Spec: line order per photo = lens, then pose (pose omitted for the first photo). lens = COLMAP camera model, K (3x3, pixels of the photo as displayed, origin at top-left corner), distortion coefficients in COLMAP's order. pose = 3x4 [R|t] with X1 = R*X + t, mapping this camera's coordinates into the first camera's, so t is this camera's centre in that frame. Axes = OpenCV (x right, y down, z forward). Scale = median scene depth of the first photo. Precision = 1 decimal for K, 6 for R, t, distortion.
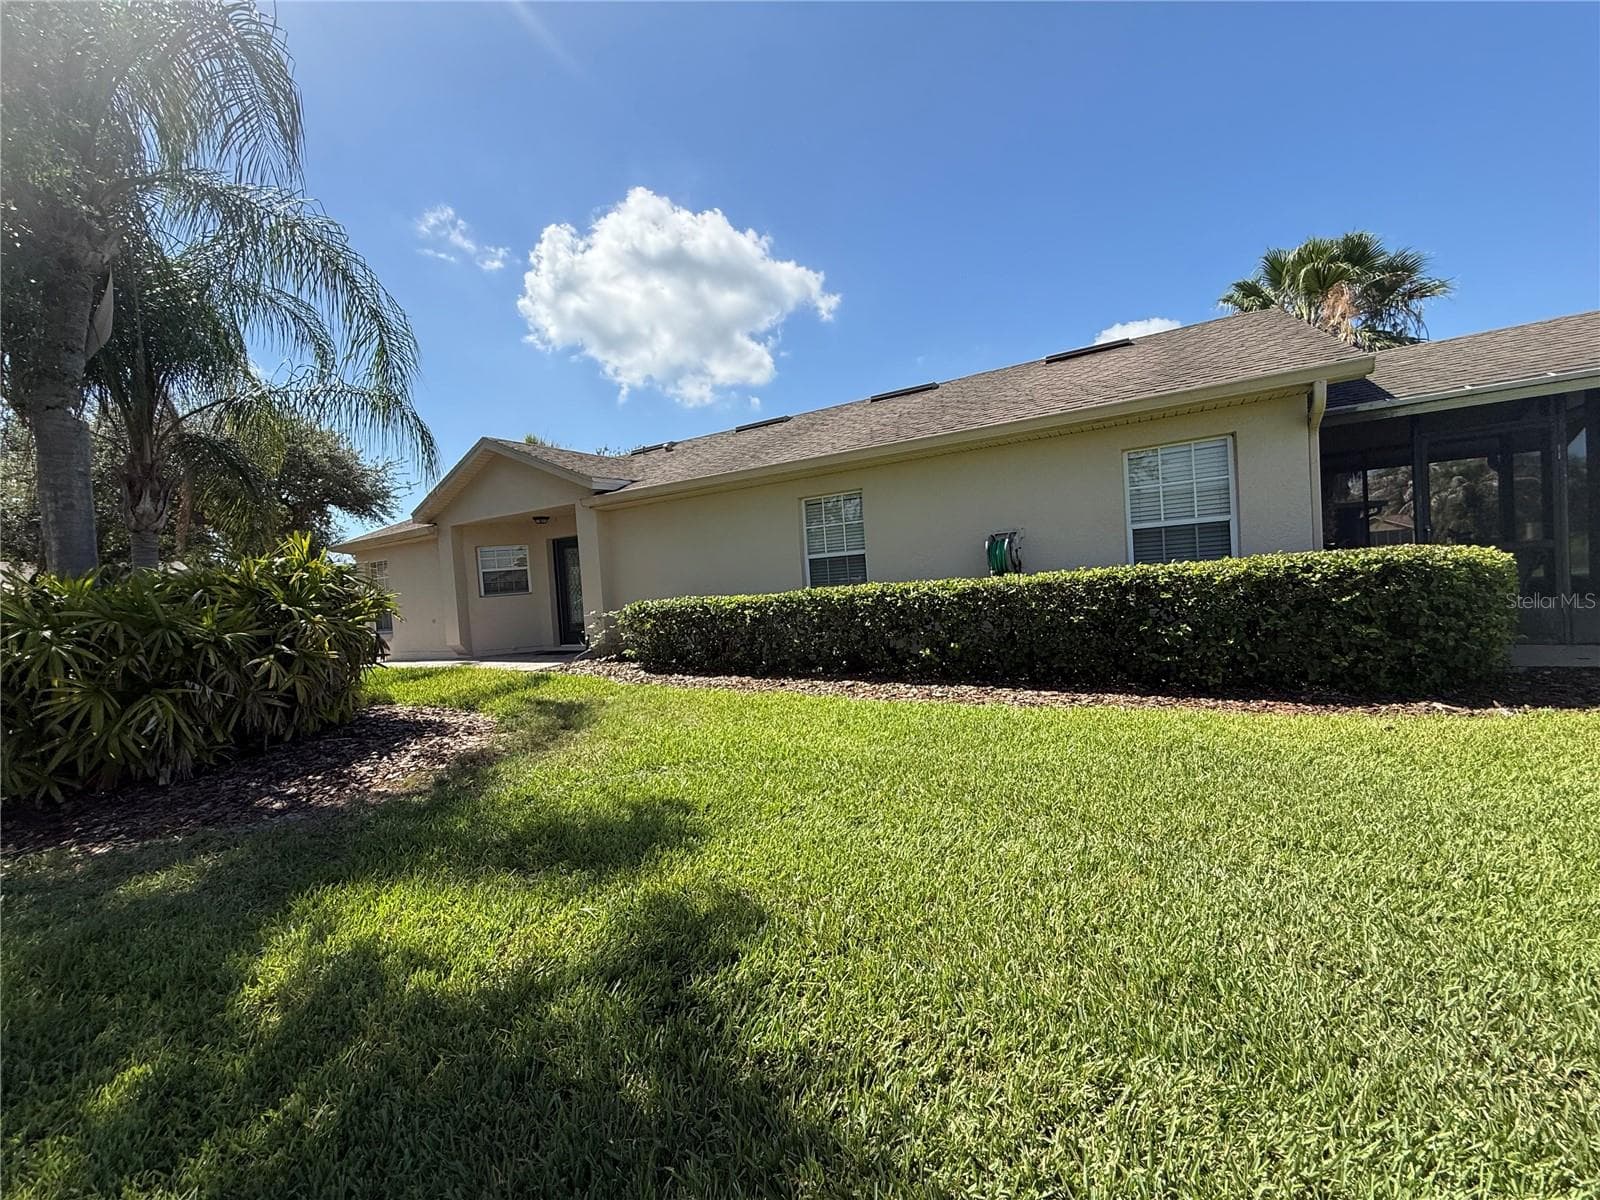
lens RADIAL K [[640.0, 0, 795.2], [0, 640.0, 605.8], [0, 0, 1]] dist [-0.002411, 0.000467]
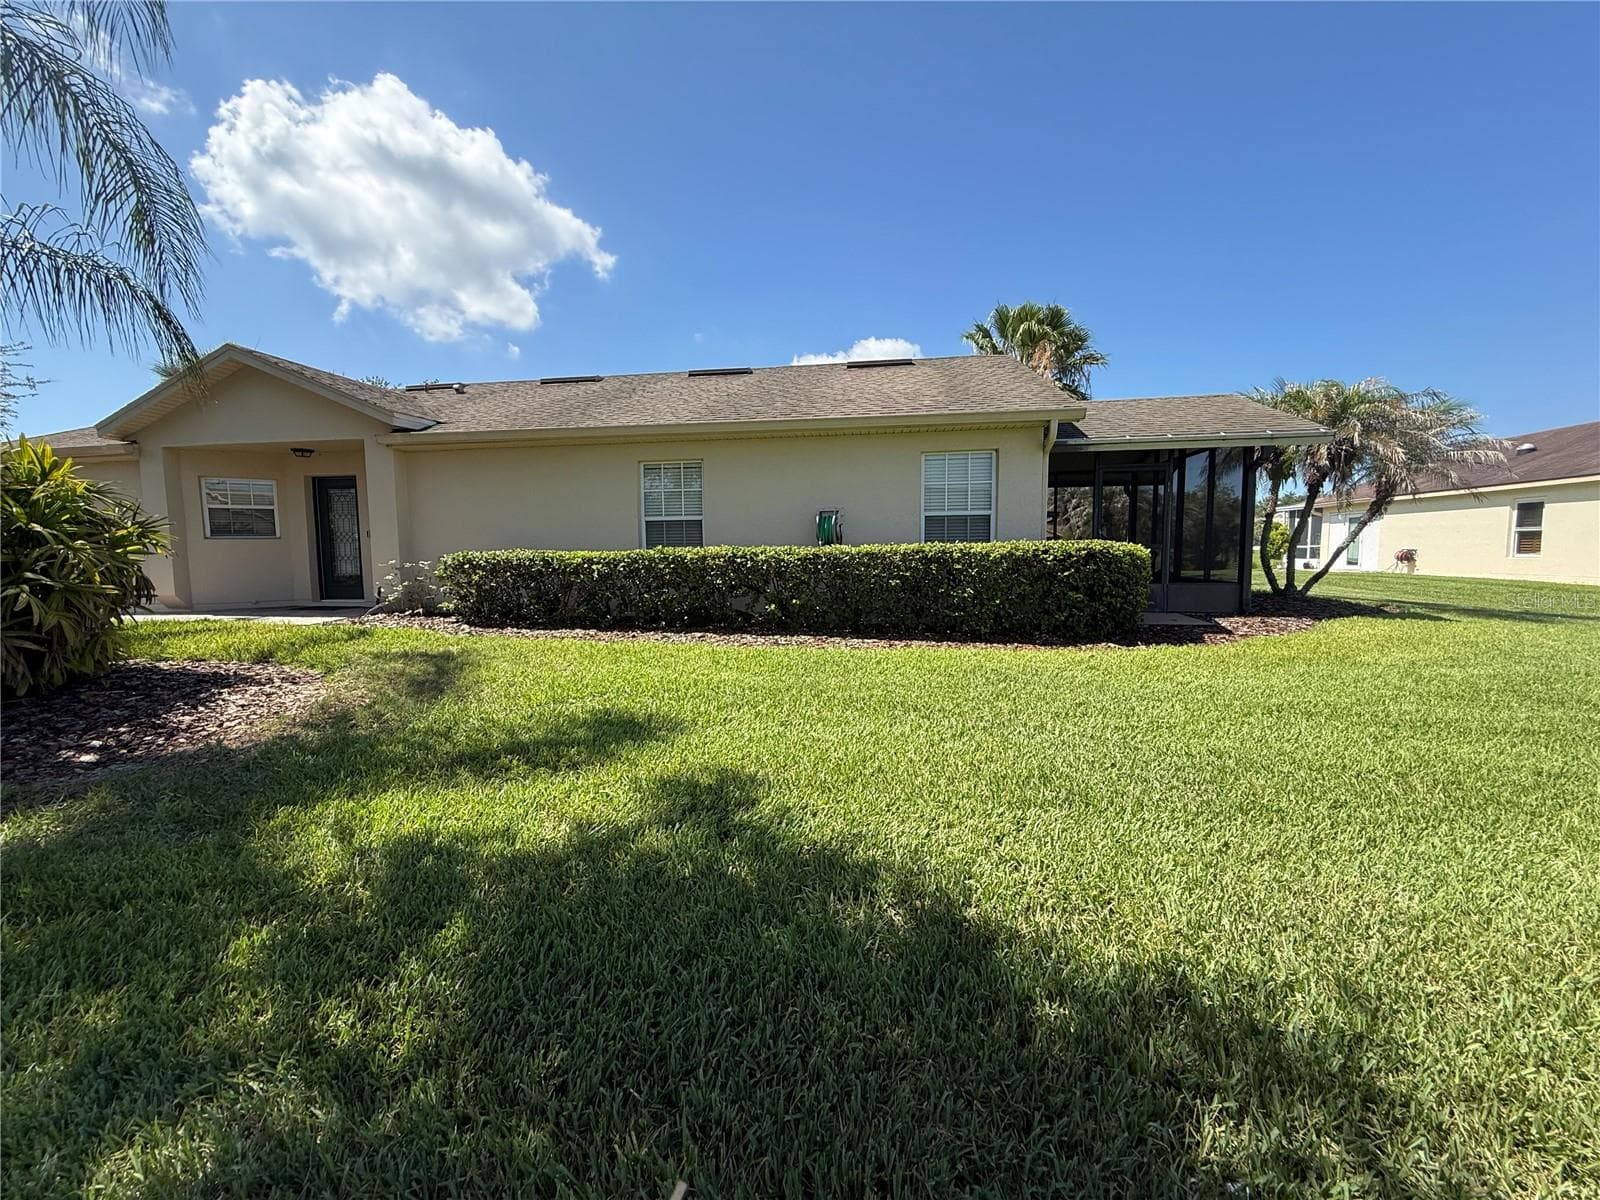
lens RADIAL K [[640.0, 0, 798.0], [0, 640.0, 601.5], [0, 0, 1]] dist [-0.002411, 0.000467]
pose [[0.925940, 0.029401, 0.376525, -0.211609], [-0.041148, 0.998884, 0.023192, 0.037065], [-0.375423, -0.036968, 0.926116, -0.105723]]
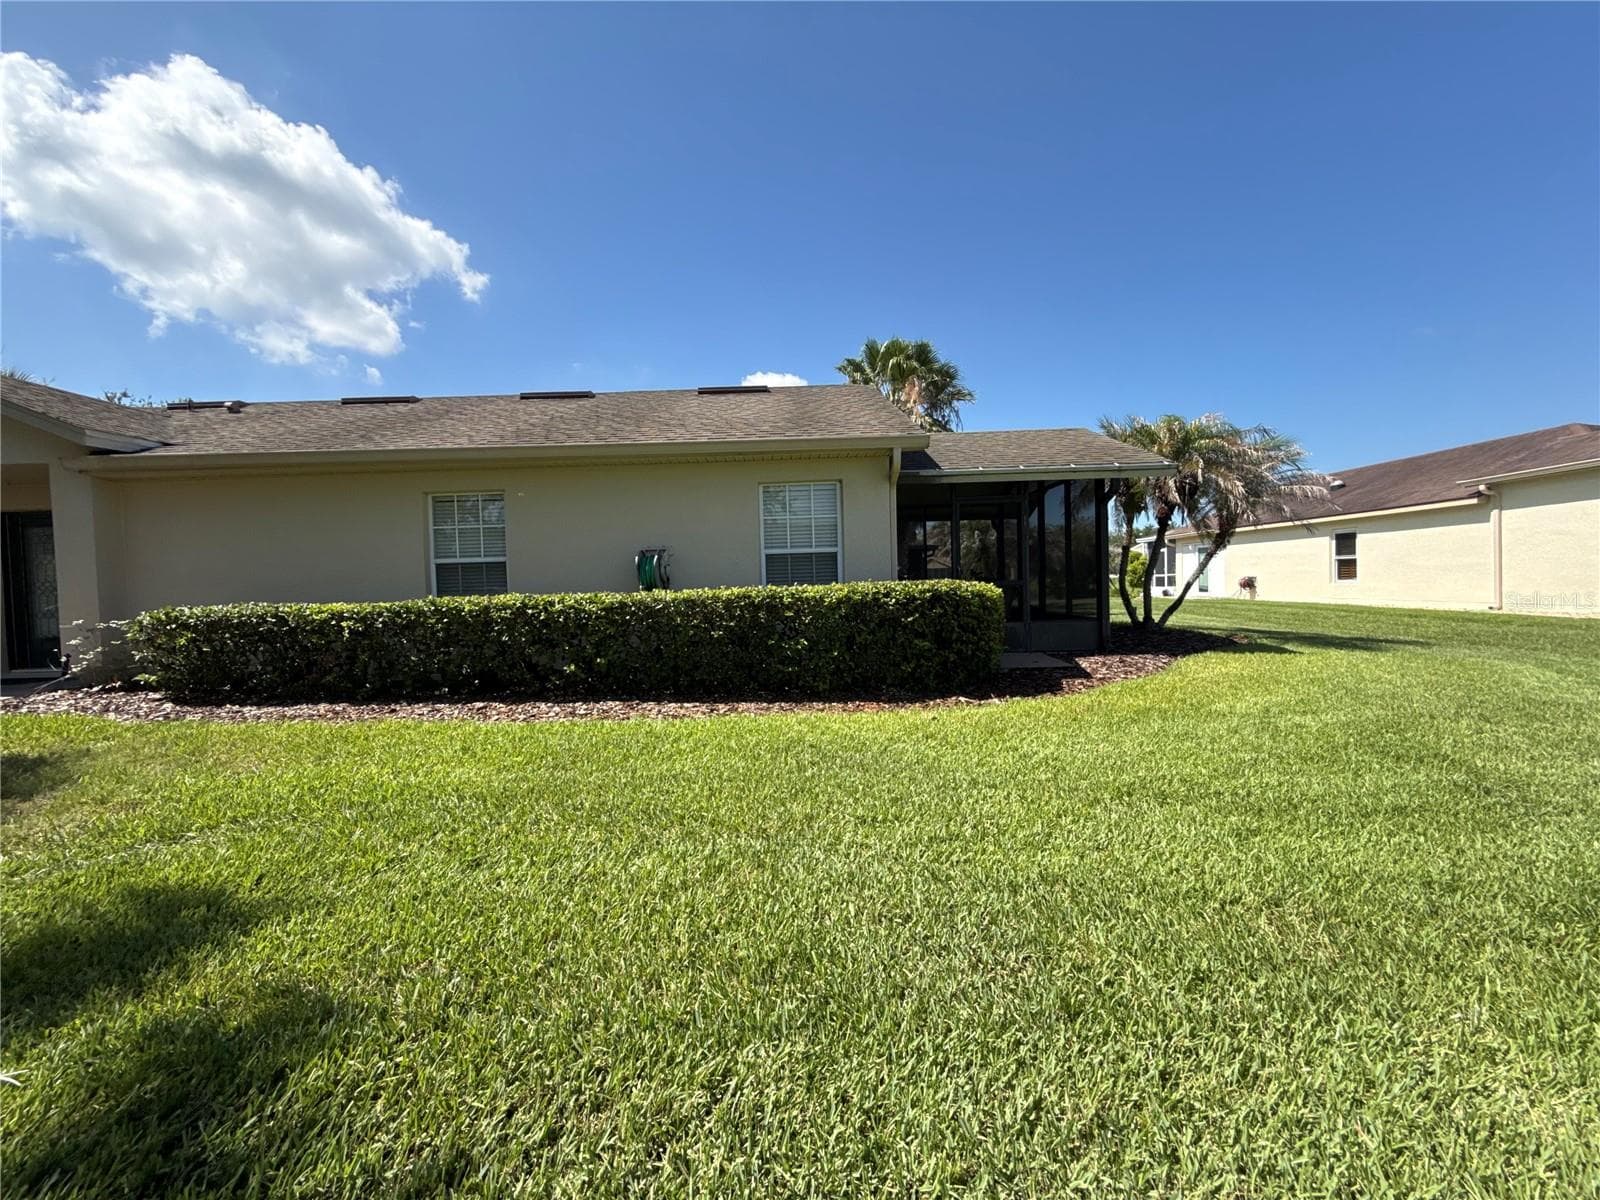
lens RADIAL K [[640.0, 0, 797.4], [0, 640.0, 604.7], [0, 0, 1]] dist [-0.002411, 0.000467]
pose [[0.861840, 0.026363, 0.506495, 0.011540], [-0.014389, 0.999517, -0.027540, -0.000829], [-0.506976, 0.016447, 0.861803, 0.005046]]
